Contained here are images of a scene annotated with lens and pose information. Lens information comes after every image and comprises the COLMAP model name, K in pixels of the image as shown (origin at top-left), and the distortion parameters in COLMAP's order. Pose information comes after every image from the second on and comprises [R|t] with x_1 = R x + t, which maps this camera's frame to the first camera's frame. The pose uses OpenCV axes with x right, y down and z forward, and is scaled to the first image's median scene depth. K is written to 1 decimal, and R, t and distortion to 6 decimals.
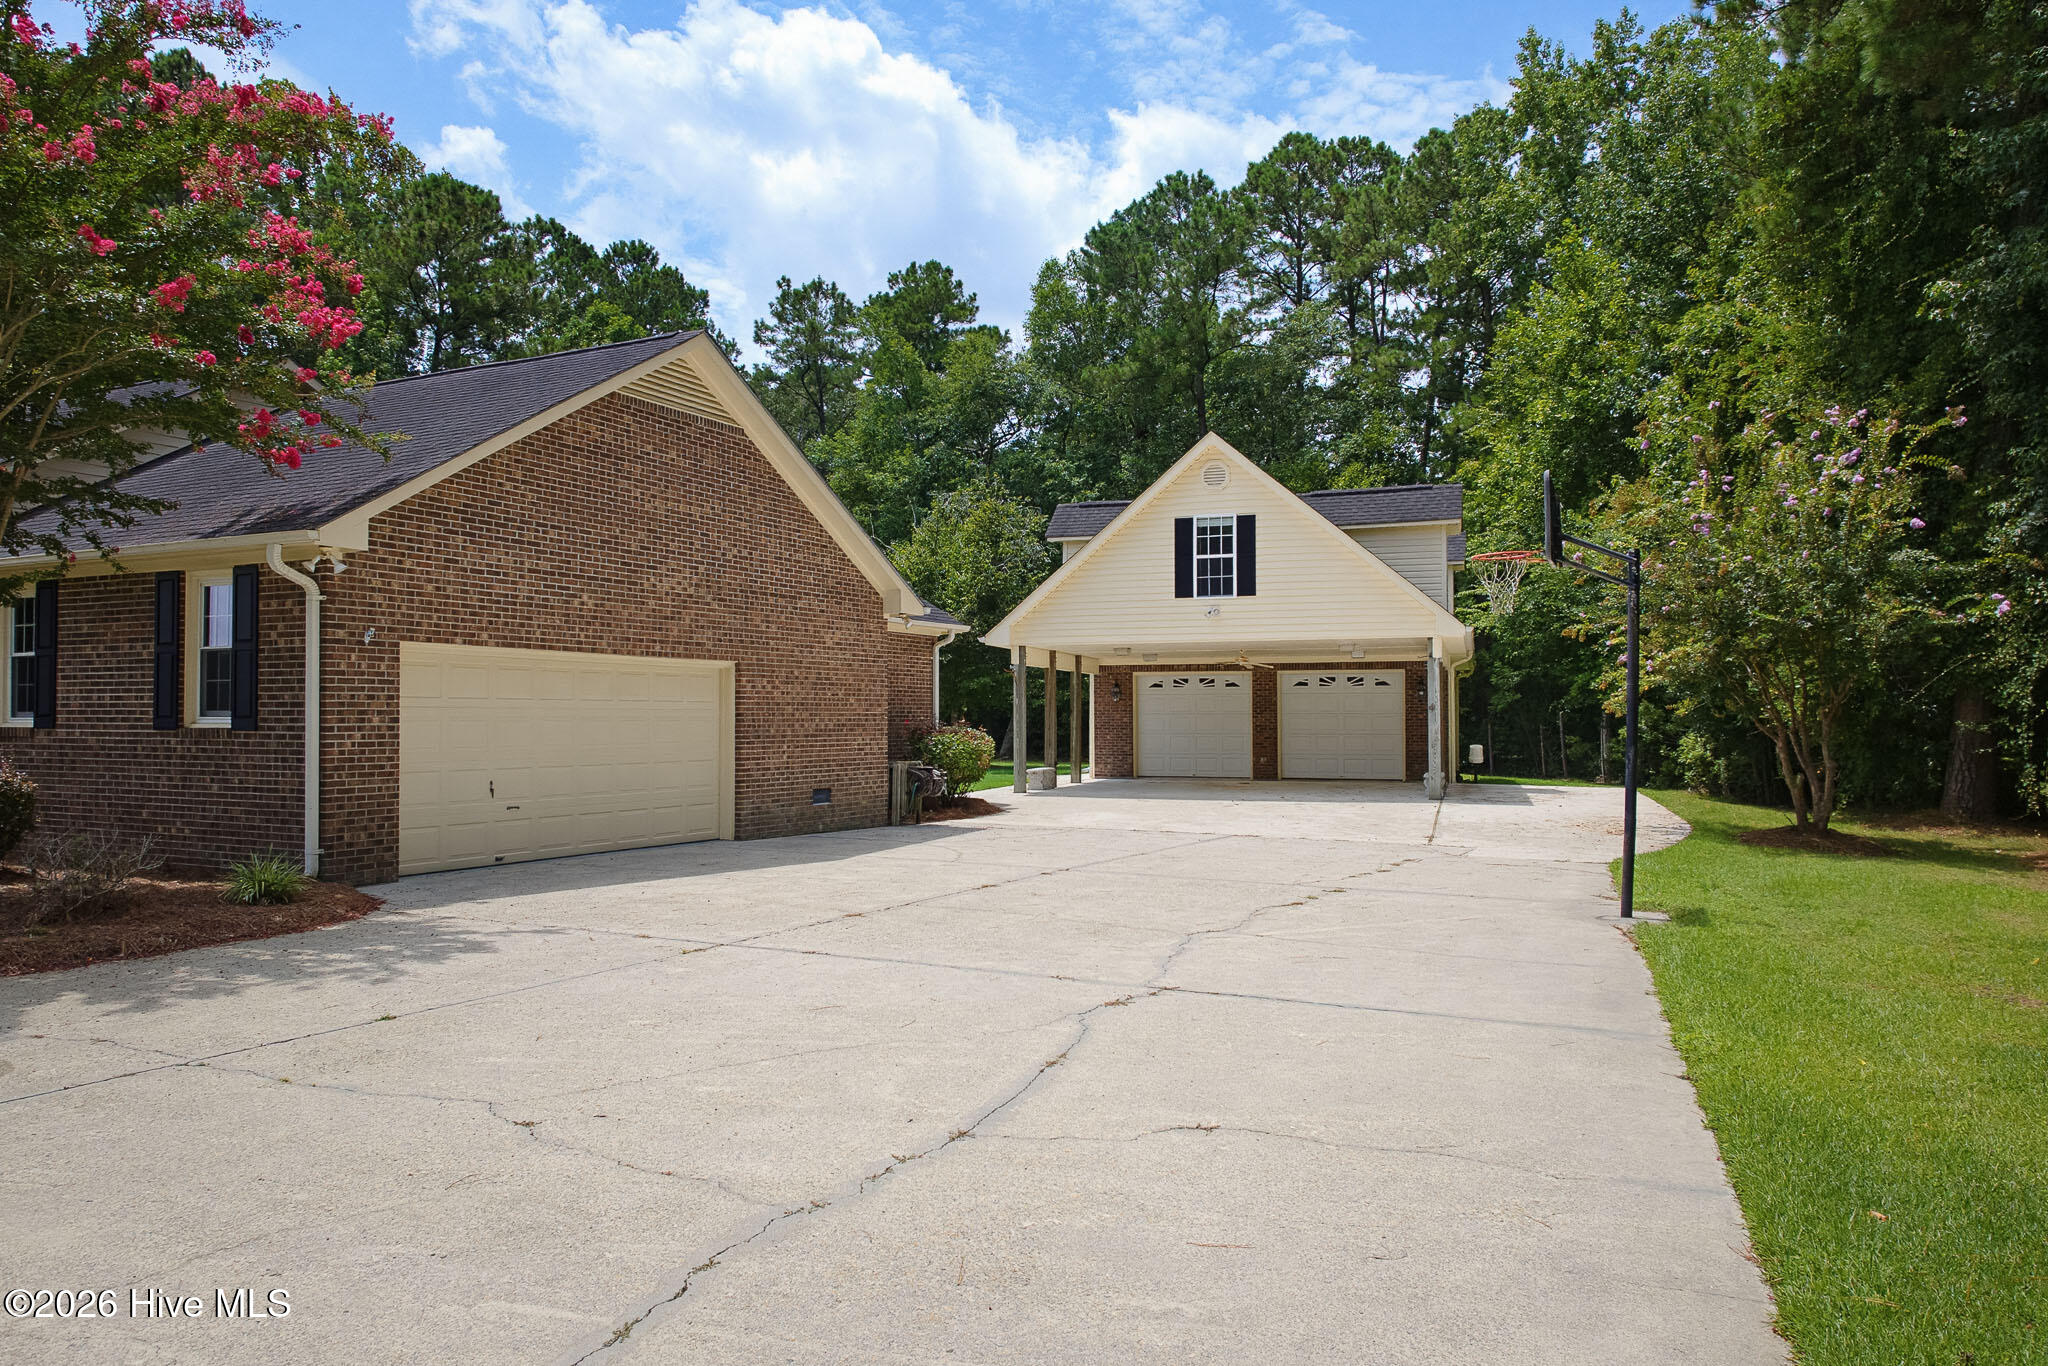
lens RADIAL K [[1396.1, 0, 1024.8], [0, 1396.1, 712.0], [0, 0, 1]] dist [-0.000638, -0.002991]
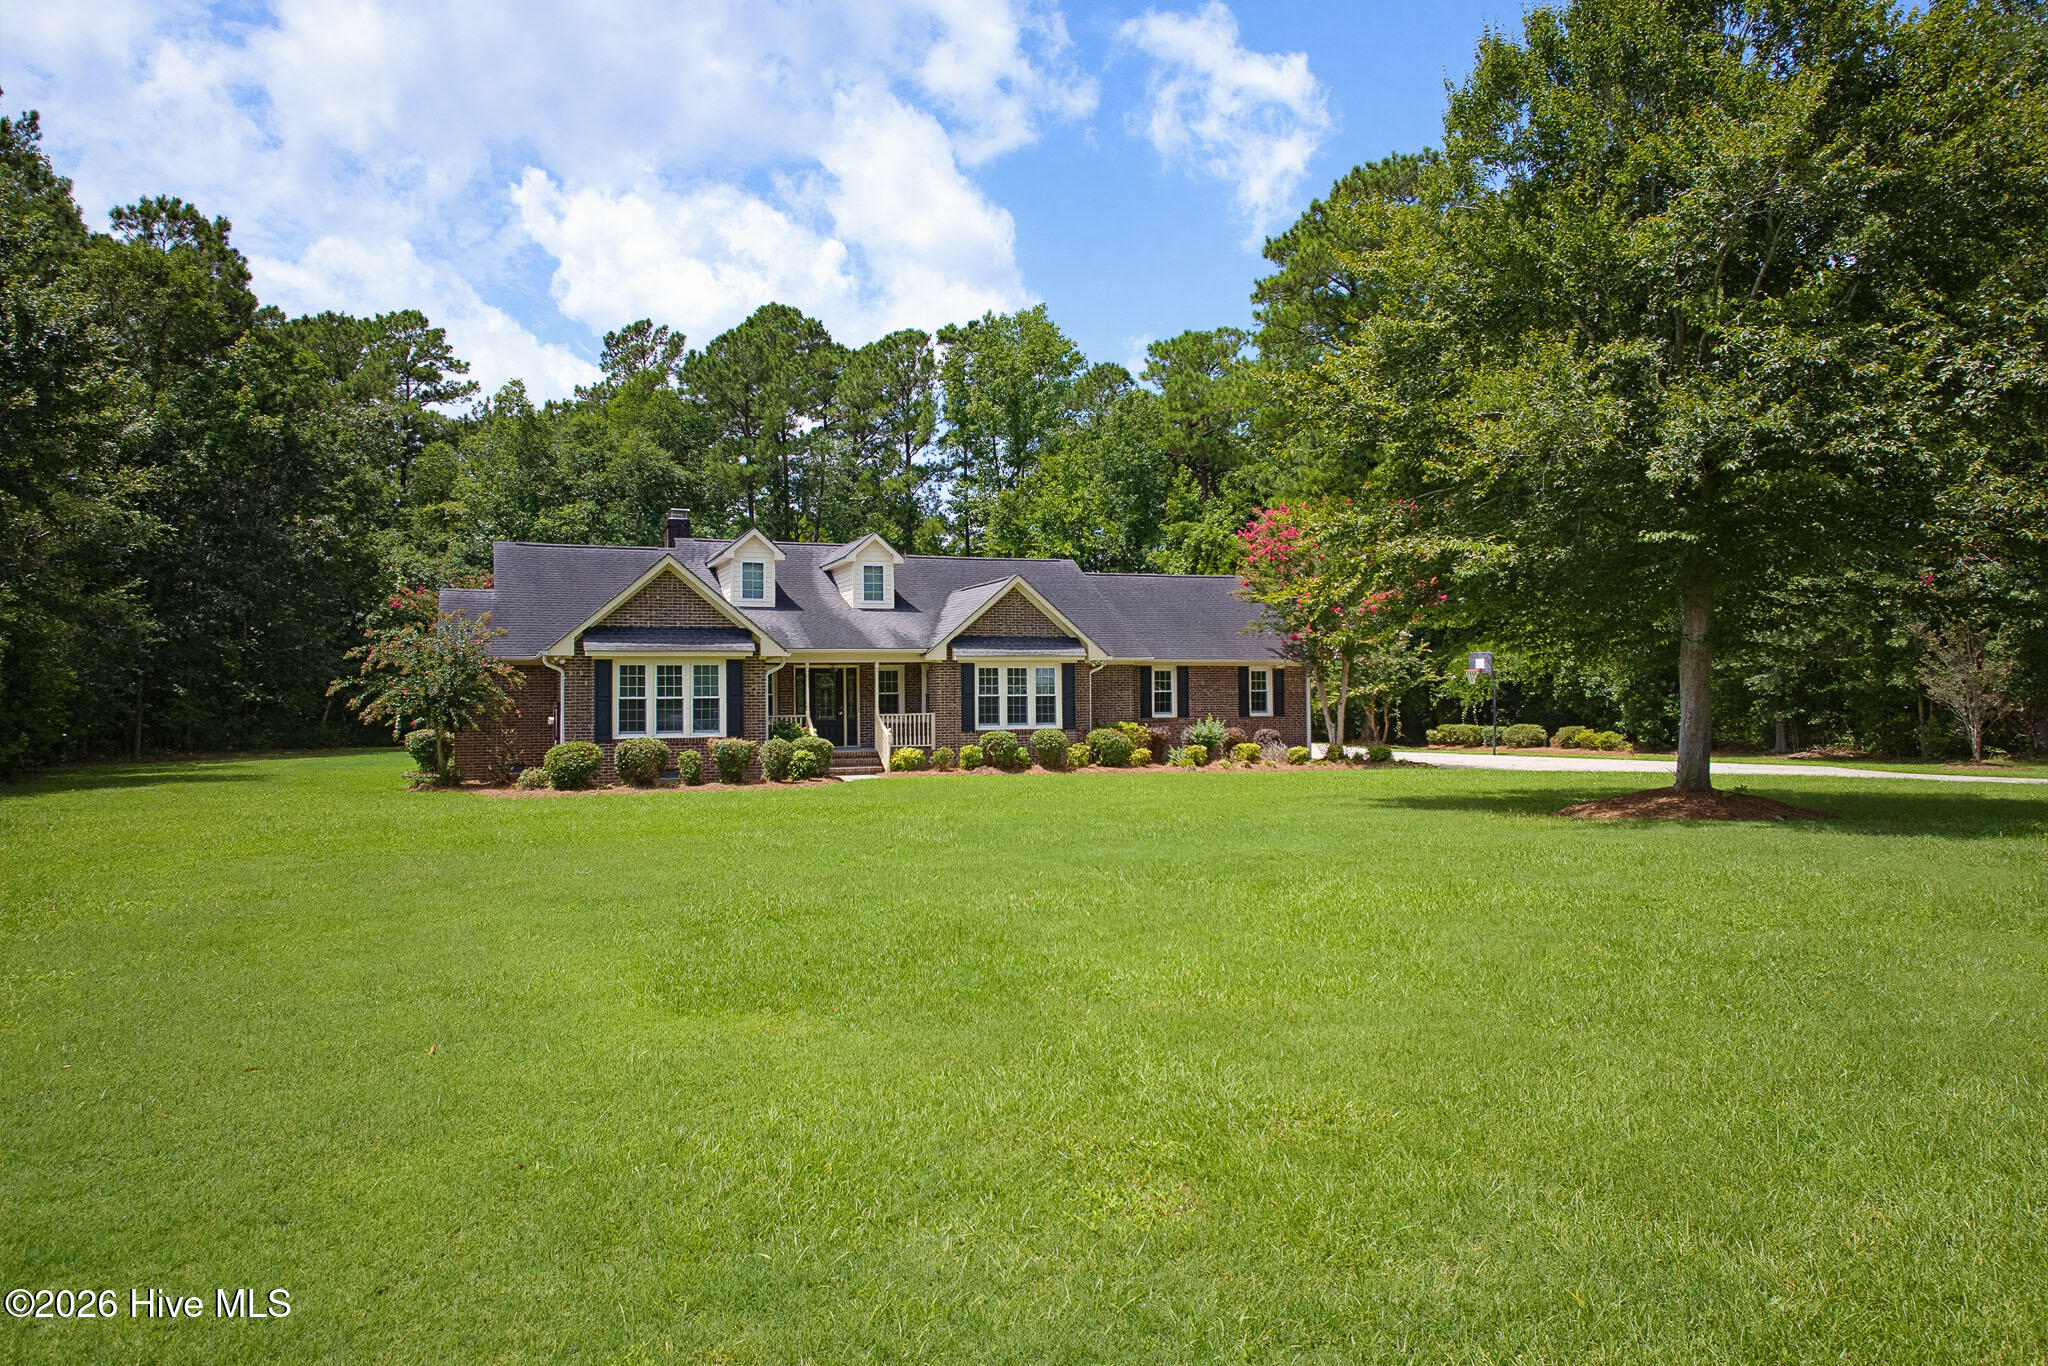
lens RADIAL K [[1396.1, 0, 1025.9], [0, 1396.1, 688.7], [0, 0, 1]] dist [-0.000638, -0.002991]
pose [[0.675006, 0.001599, 0.737810, -1.416908], [0.004768, 0.999967, -0.006530, -0.014197], [-0.737797, 0.007926, 0.674976, -0.322917]]
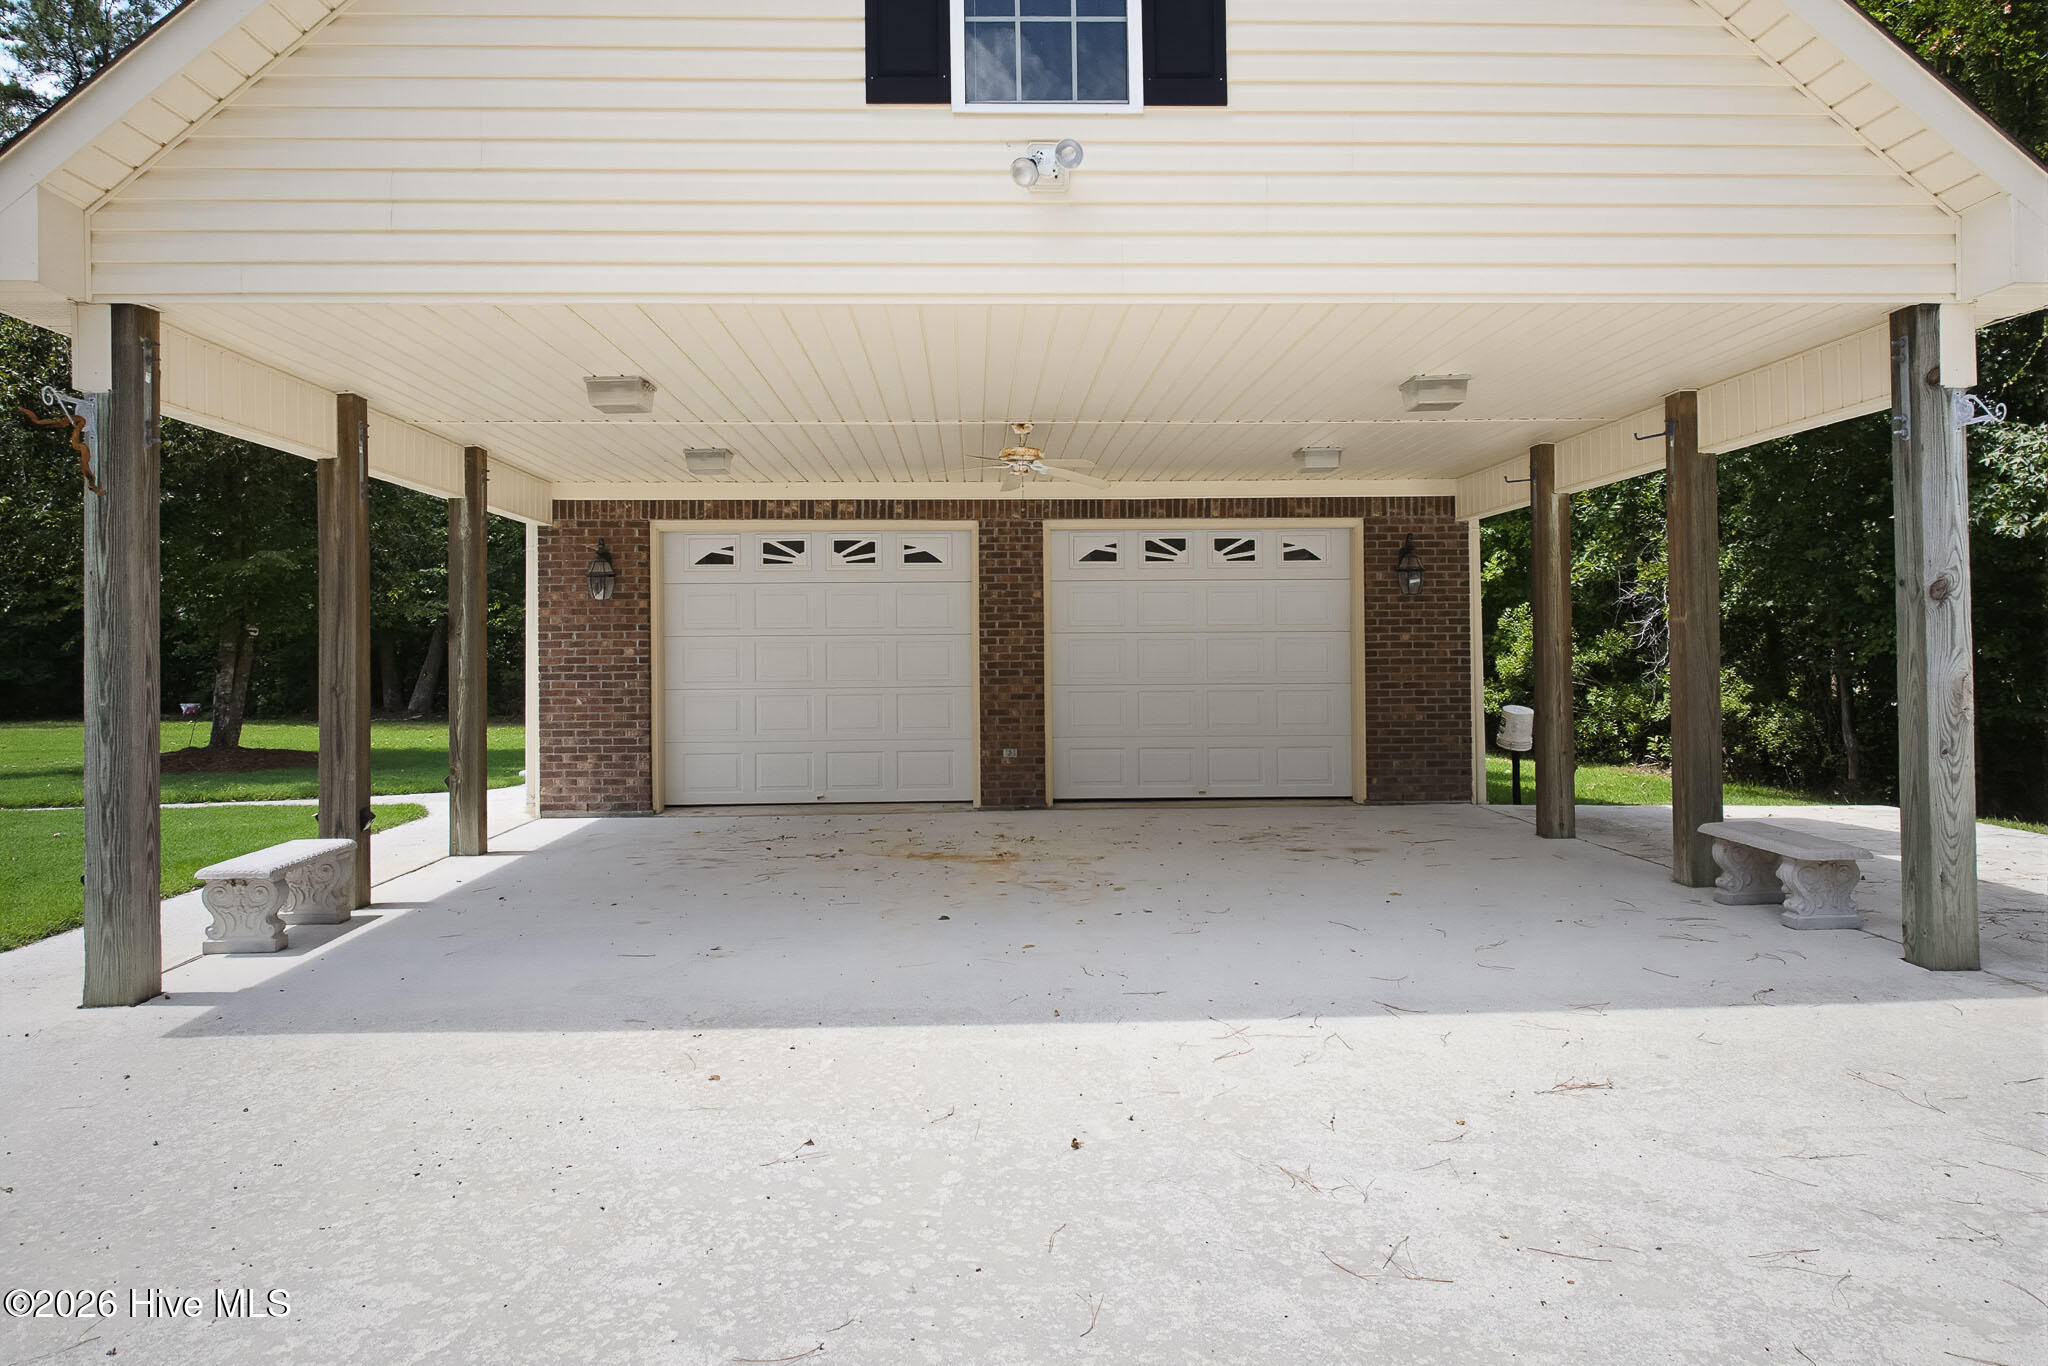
lens RADIAL K [[1396.1, 0, 1030.7], [0, 1396.1, 628.3], [0, 0, 1]] dist [-0.000638, -0.002991]
pose [[0.937047, -0.003439, 0.349188, 0.046631], [0.006926, 0.999938, -0.008738, 0.003518], [-0.349136, 0.010607, 0.937012, 0.675524]]
